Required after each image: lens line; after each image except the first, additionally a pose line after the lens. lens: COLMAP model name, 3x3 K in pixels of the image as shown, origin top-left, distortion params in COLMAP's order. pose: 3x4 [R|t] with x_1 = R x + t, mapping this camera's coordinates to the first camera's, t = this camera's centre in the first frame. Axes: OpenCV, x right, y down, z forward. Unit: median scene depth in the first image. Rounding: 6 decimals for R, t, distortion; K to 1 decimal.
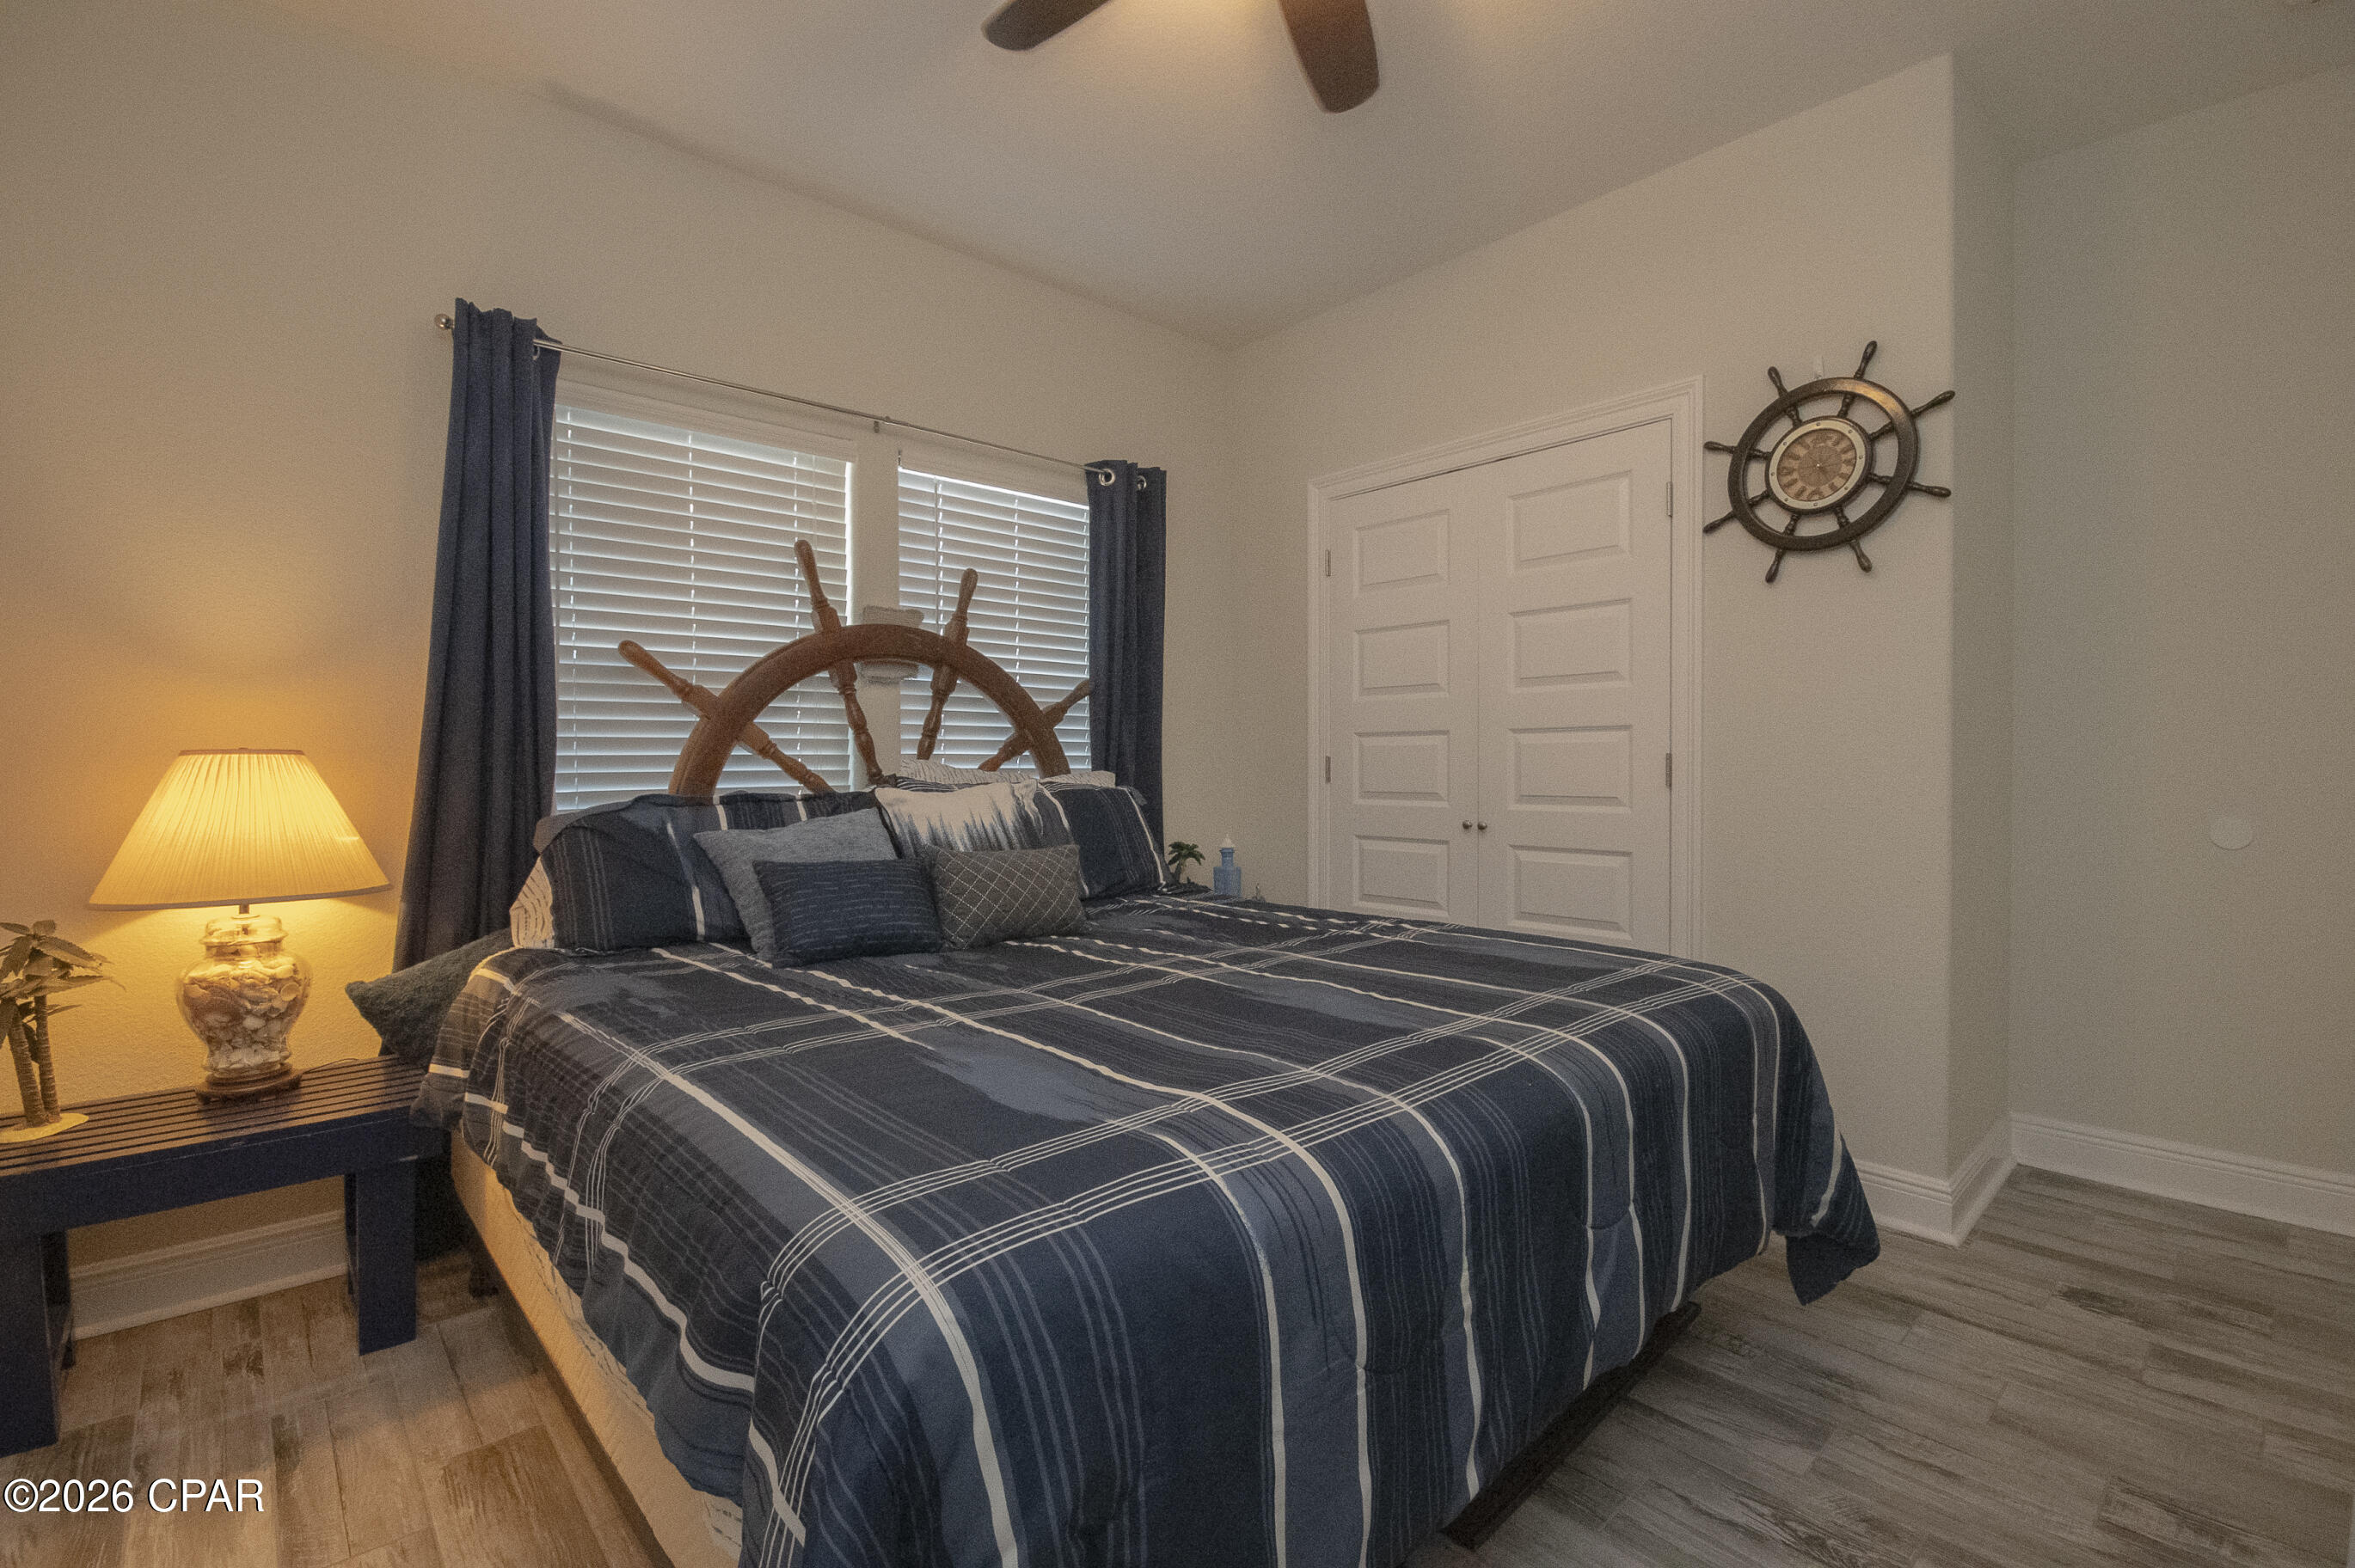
lens RADIAL K [[1034.9, 0, 1174.3], [0, 1034.9, 796.7], [0, 0, 1]] dist [0.006966, -0.009645]
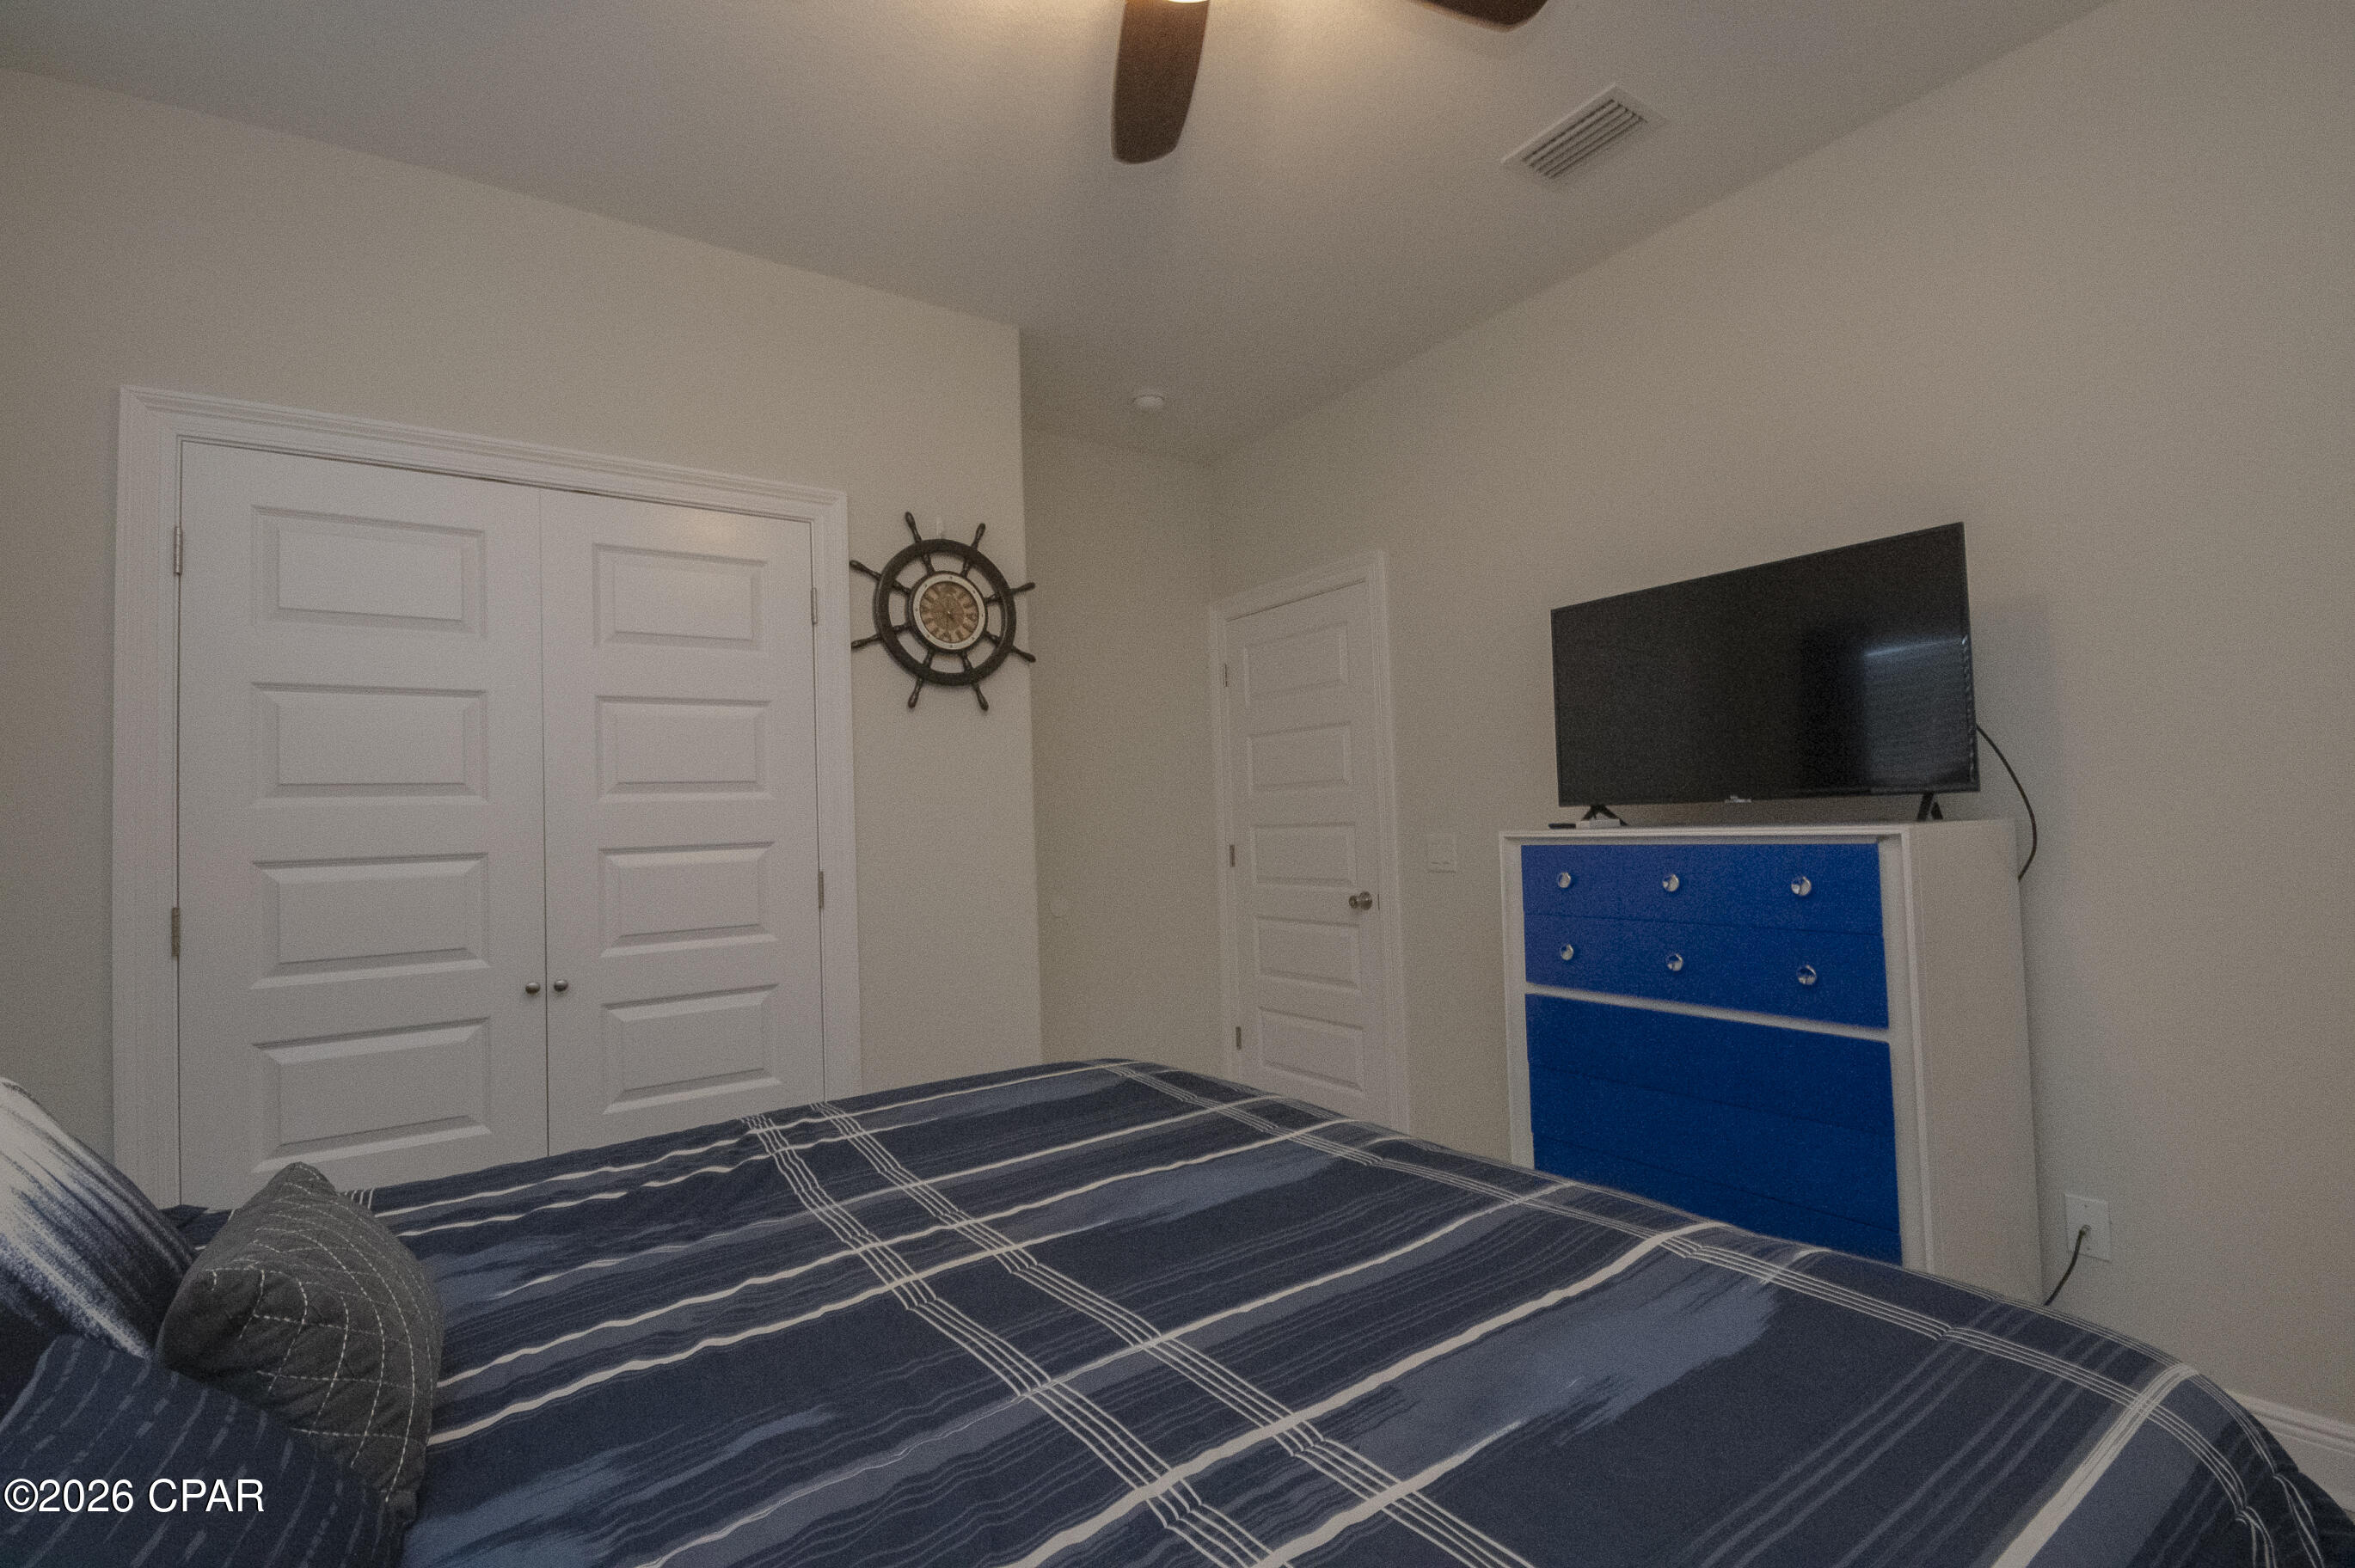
lens RADIAL K [[1034.9, 0, 1216.1], [0, 1034.9, 779.8], [0, 0, 1]] dist [0.006966, -0.009645]
pose [[0.107777, 0.040067, 0.993367, -0.475523], [0.072245, 0.996230, -0.048021, -0.059315], [-0.991547, 0.076941, 0.104476, 0.601424]]
